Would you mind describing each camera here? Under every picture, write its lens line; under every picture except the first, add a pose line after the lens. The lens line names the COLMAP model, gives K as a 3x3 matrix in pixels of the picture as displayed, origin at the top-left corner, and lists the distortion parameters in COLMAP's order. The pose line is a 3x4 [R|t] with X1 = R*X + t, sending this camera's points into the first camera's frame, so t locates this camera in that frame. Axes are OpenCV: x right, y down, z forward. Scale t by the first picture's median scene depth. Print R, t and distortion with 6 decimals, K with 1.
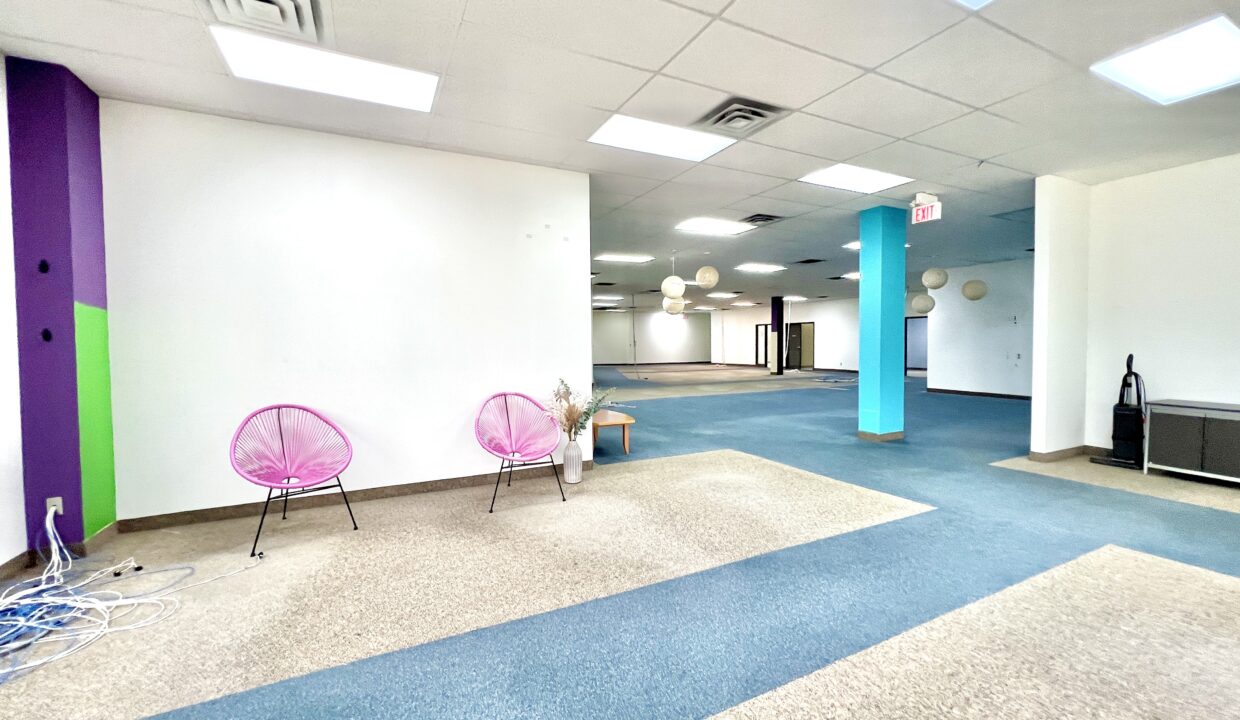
lens RADIAL K [[497.3, 0, 616.9], [0, 497.3, 353.9], [0, 0, 1]] dist [0.001179, -0.000094]
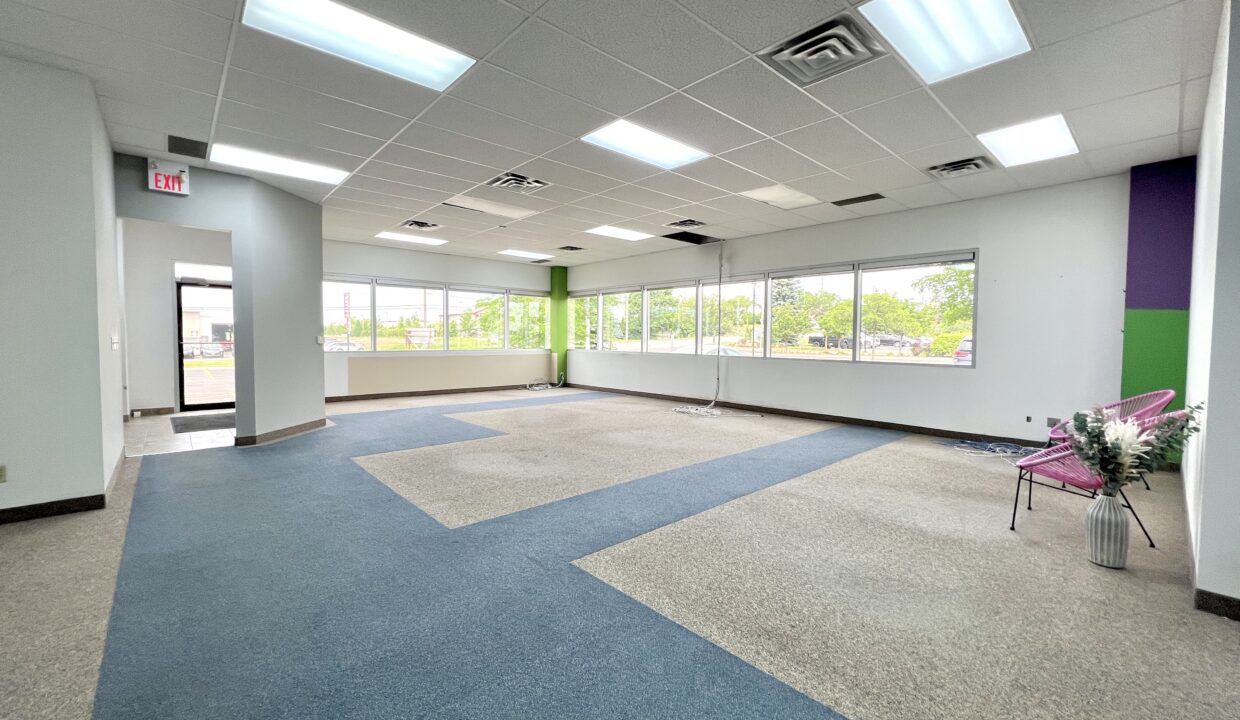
lens RADIAL K [[497.3, 0, 621.4], [0, 497.3, 357.4], [0, 0, 1]] dist [0.001179, -0.000094]
pose [[-0.958681, 0.019813, -0.283791, 0.802815], [-0.002269, 0.997007, 0.077272, -0.048417], [0.284473, 0.074723, -0.955767, 1.741176]]
